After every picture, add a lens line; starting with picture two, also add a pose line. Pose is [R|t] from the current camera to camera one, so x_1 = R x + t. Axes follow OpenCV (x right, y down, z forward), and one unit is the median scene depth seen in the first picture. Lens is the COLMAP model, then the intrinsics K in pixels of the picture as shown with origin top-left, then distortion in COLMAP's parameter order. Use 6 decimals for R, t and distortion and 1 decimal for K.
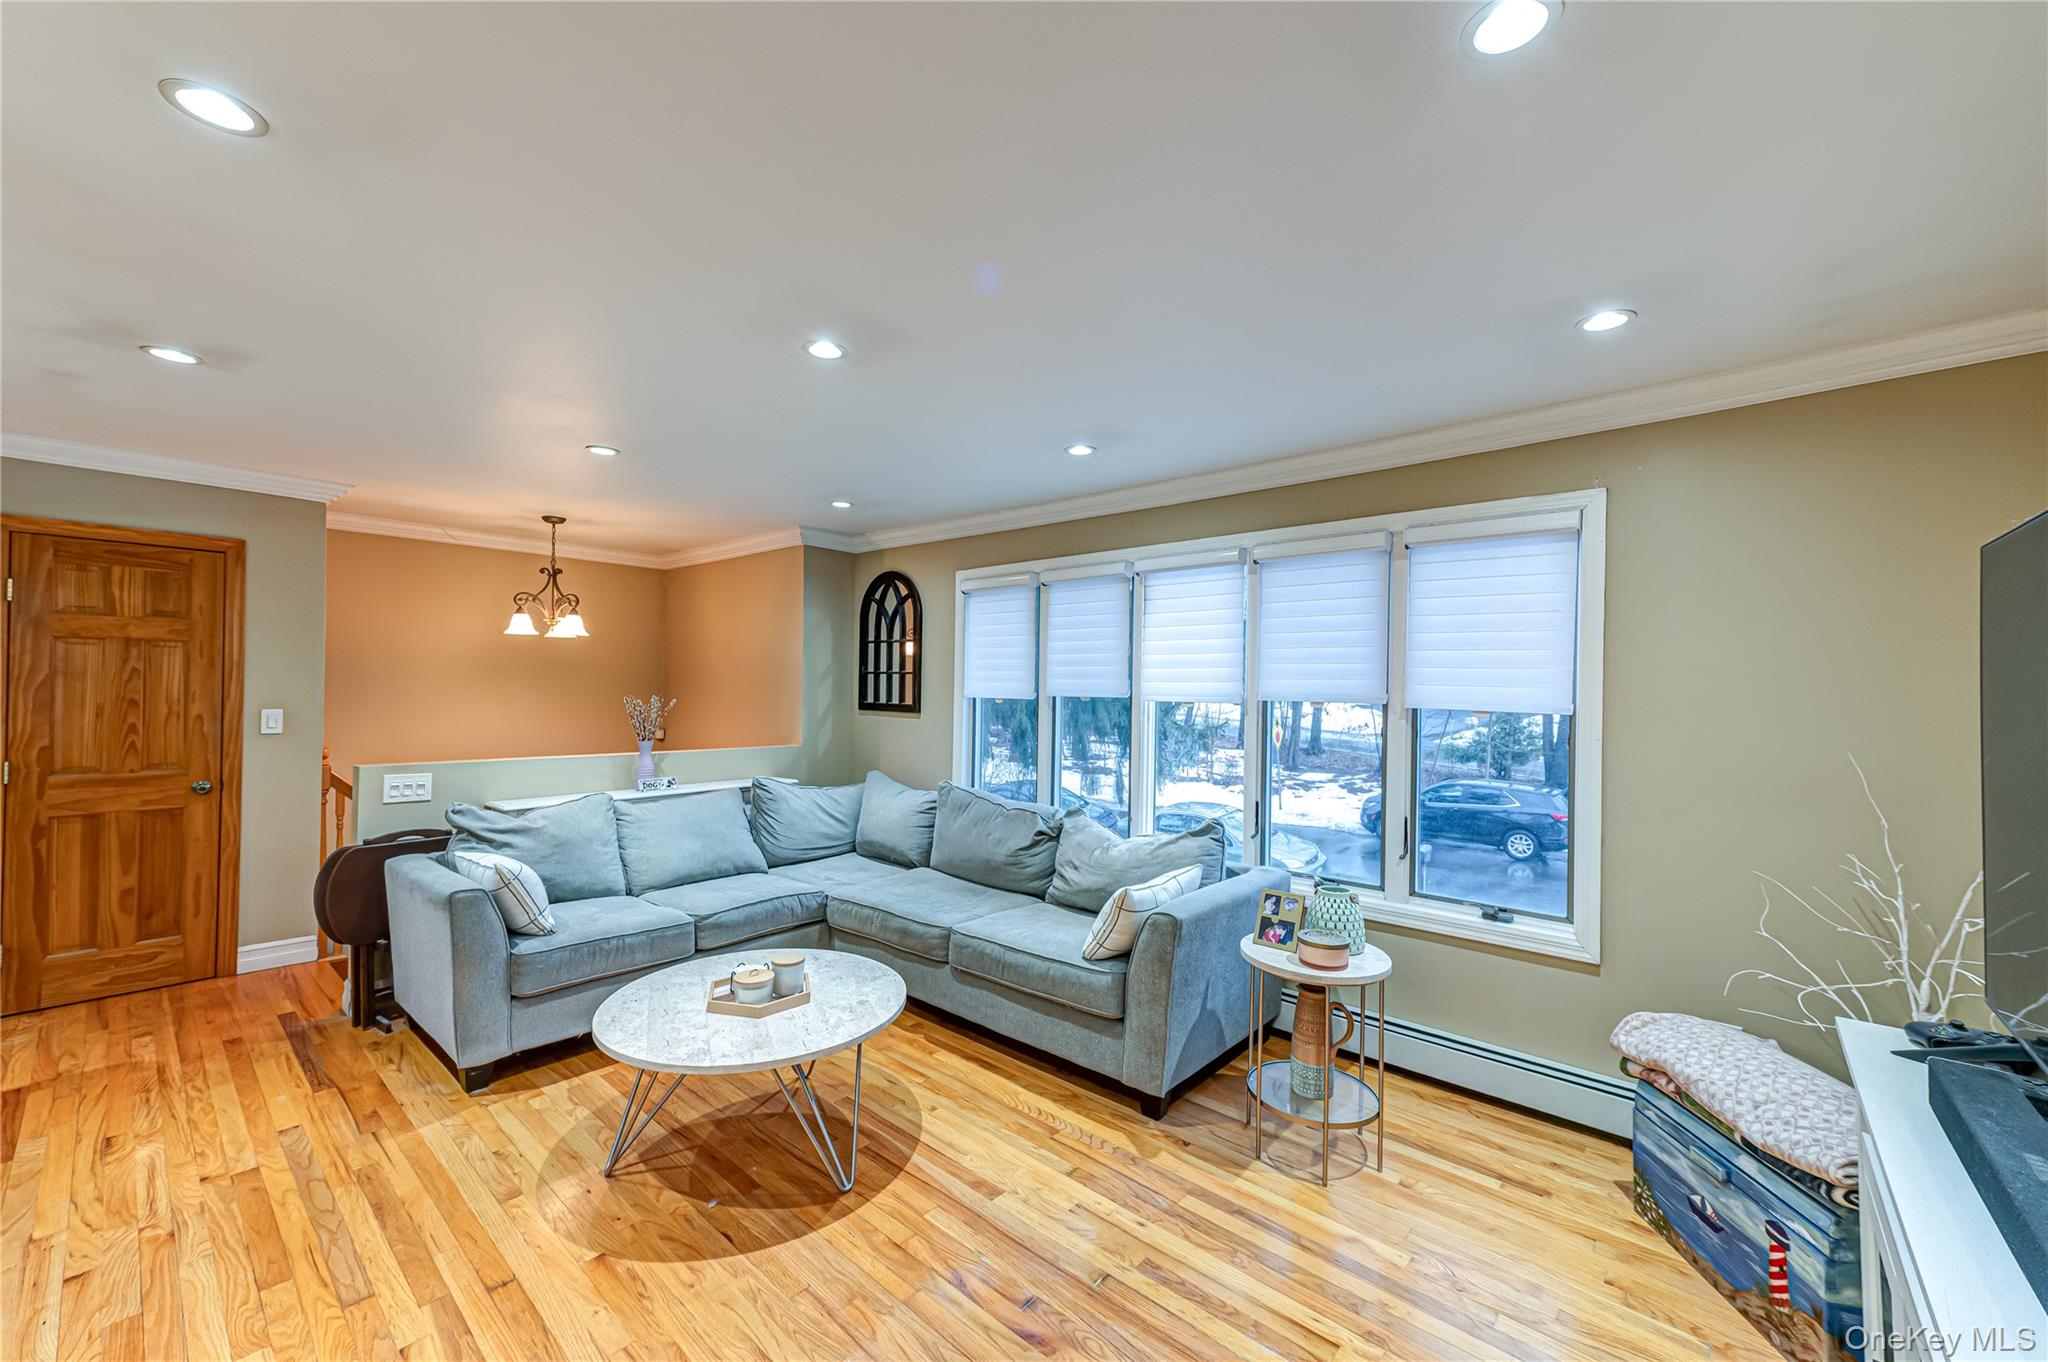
lens RADIAL K [[789.3, 0, 1027.1], [0, 789.3, 689.2], [0, 0, 1]] dist [0.018149, -0.000647]
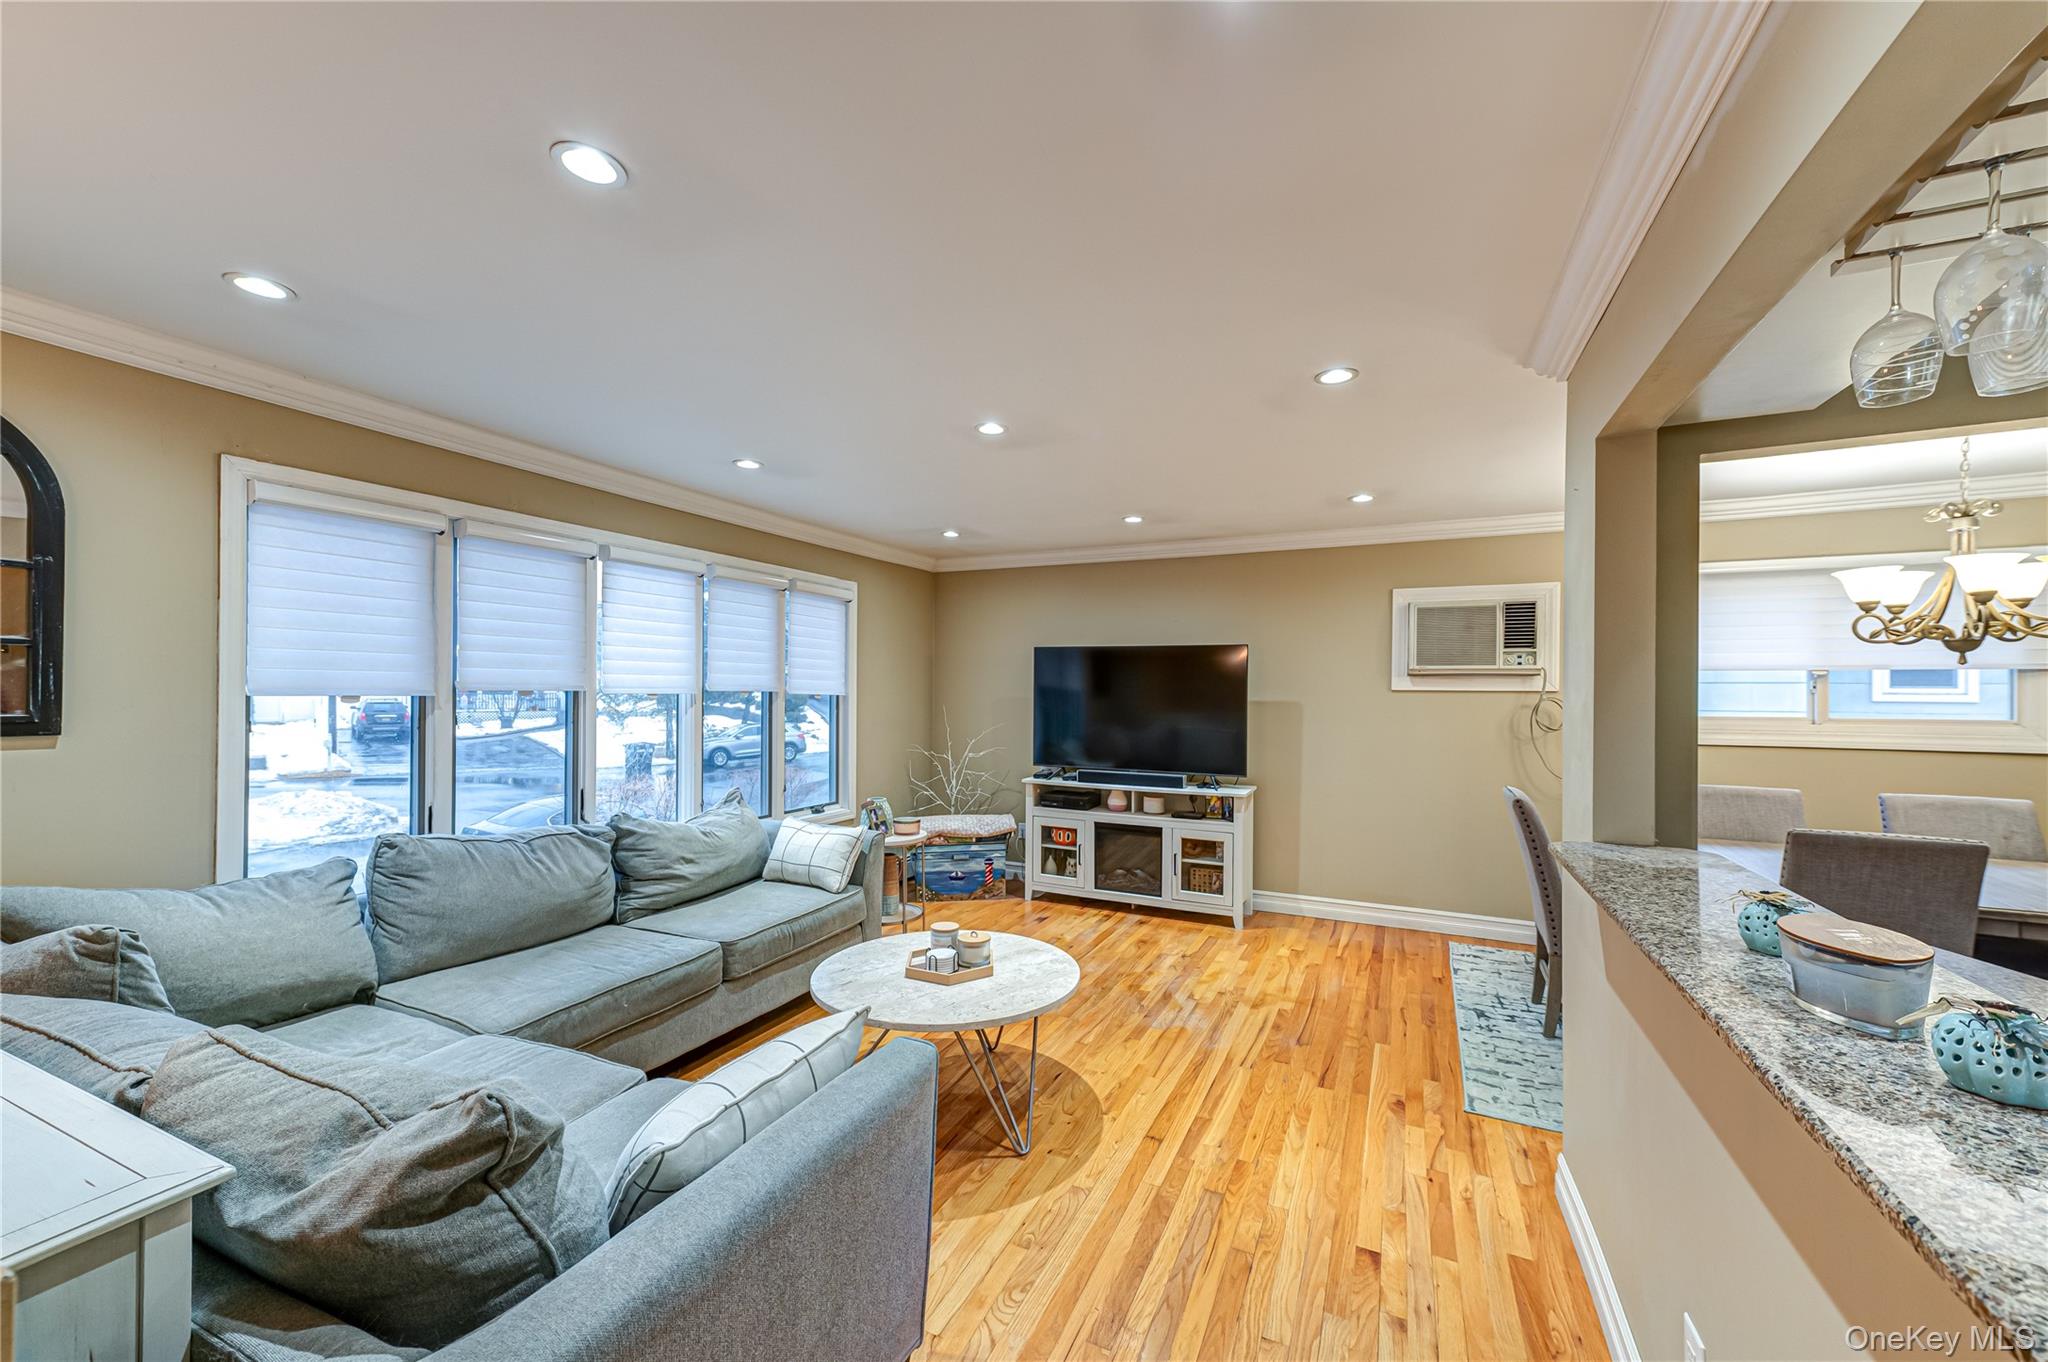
lens RADIAL K [[789.3, 0, 1029.7], [0, 789.3, 689.4], [0, 0, 1]] dist [0.018149, -0.000647]
pose [[-0.277021, -0.017929, 0.960696, -0.961054], [-0.013731, 0.999798, 0.014700, -0.012339], [-0.960766, -0.009119, -0.277212, 0.814381]]
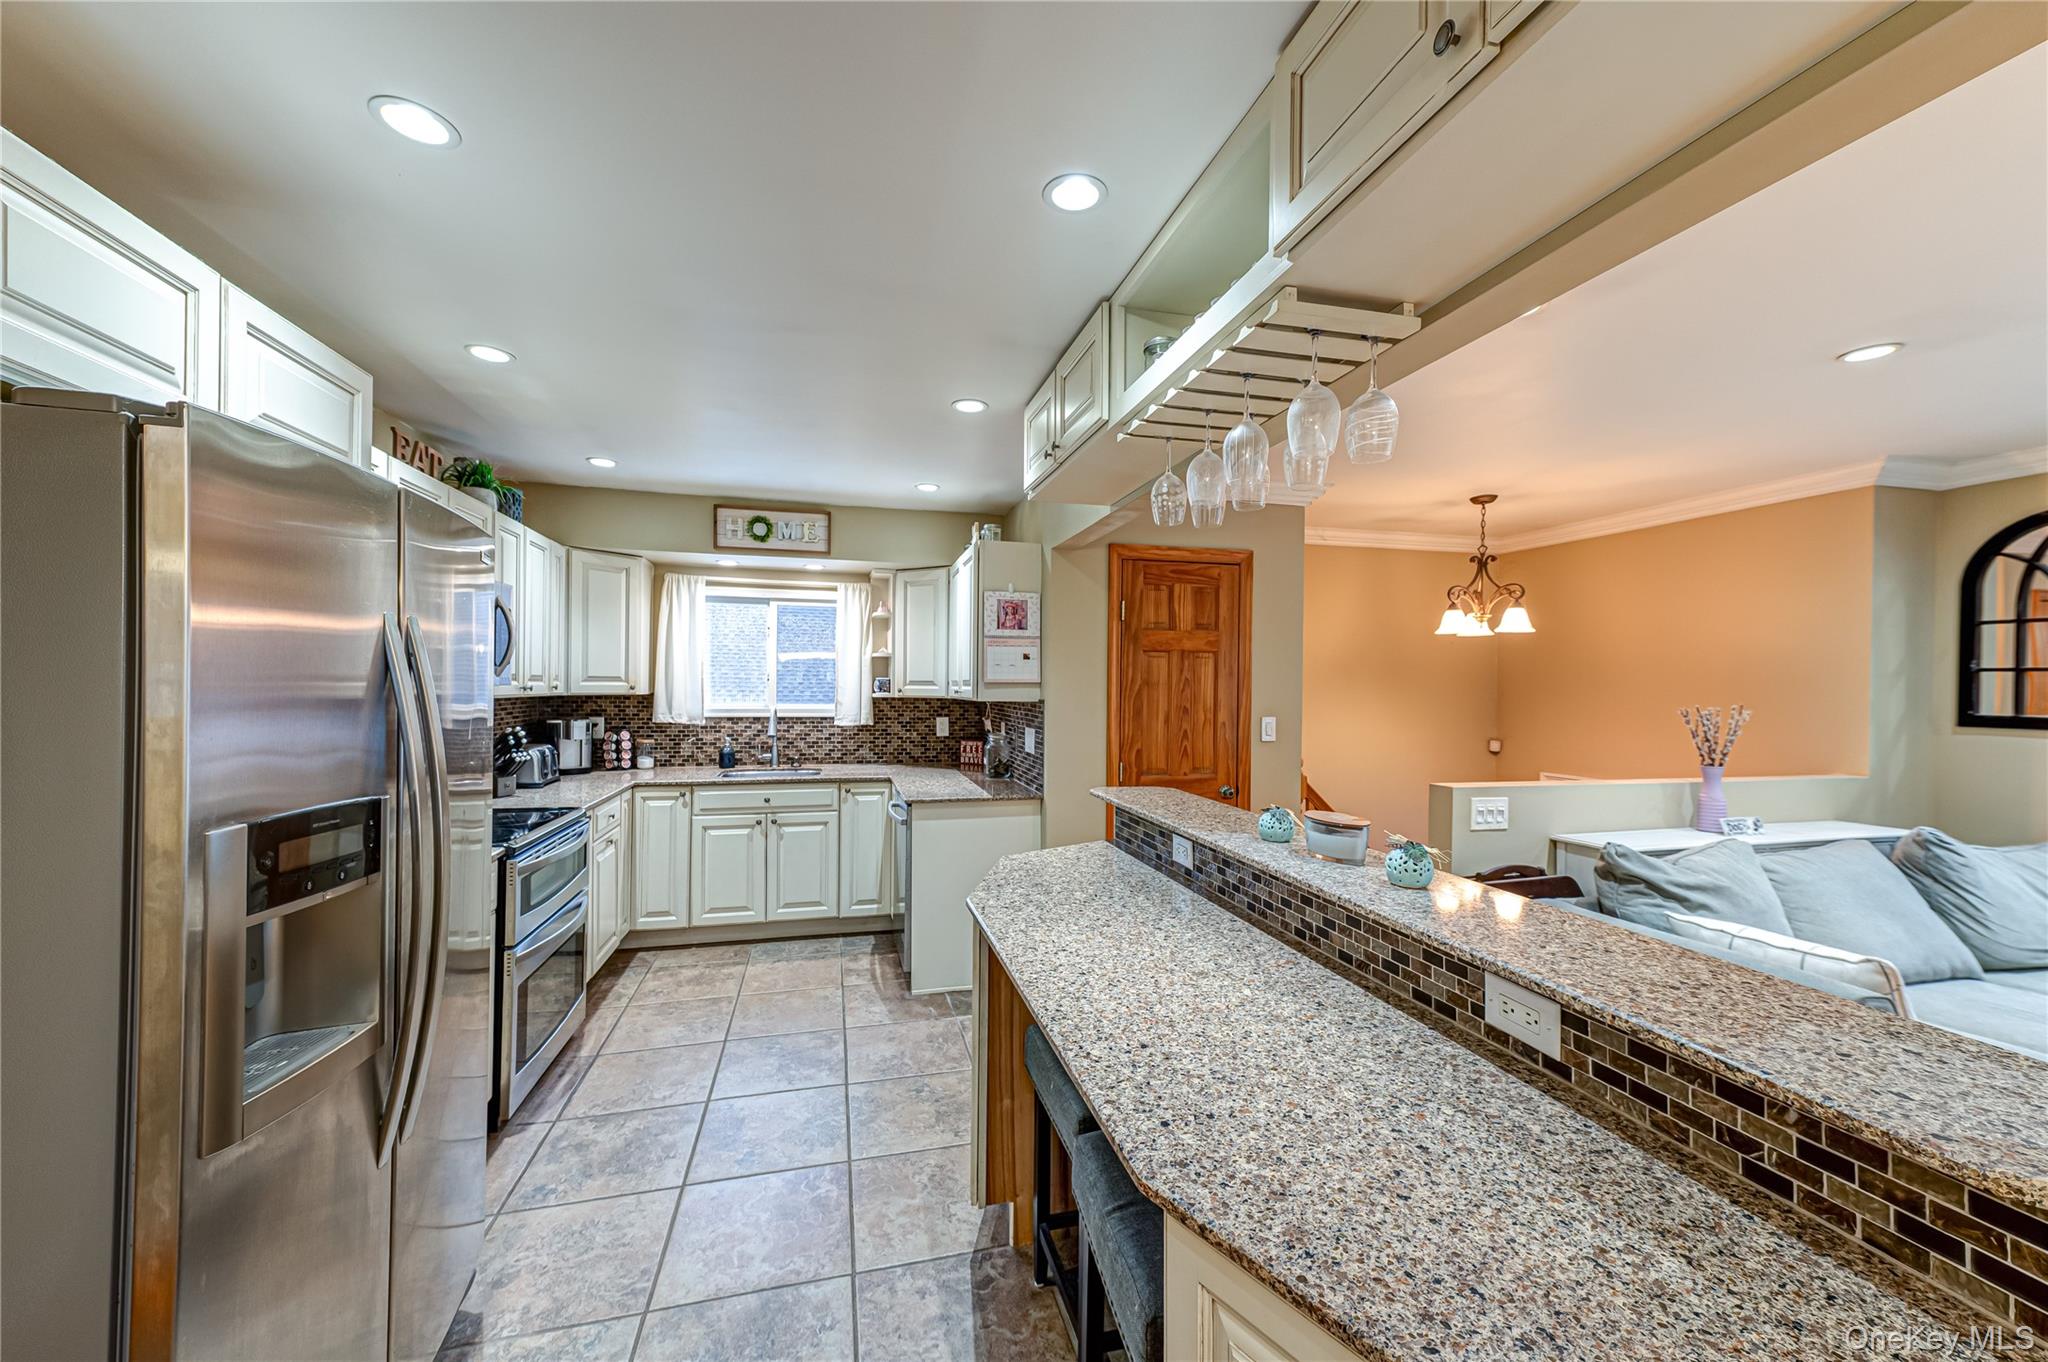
lens RADIAL K [[789.3, 0, 1028.8], [0, 789.3, 687.7], [0, 0, 1]] dist [0.018149, -0.000647]
pose [[0.825064, -0.004913, -0.565018, -0.682347], [0.004774, 0.999987, -0.001725, -0.012623], [0.565019, -0.001275, 0.825077, 0.013276]]
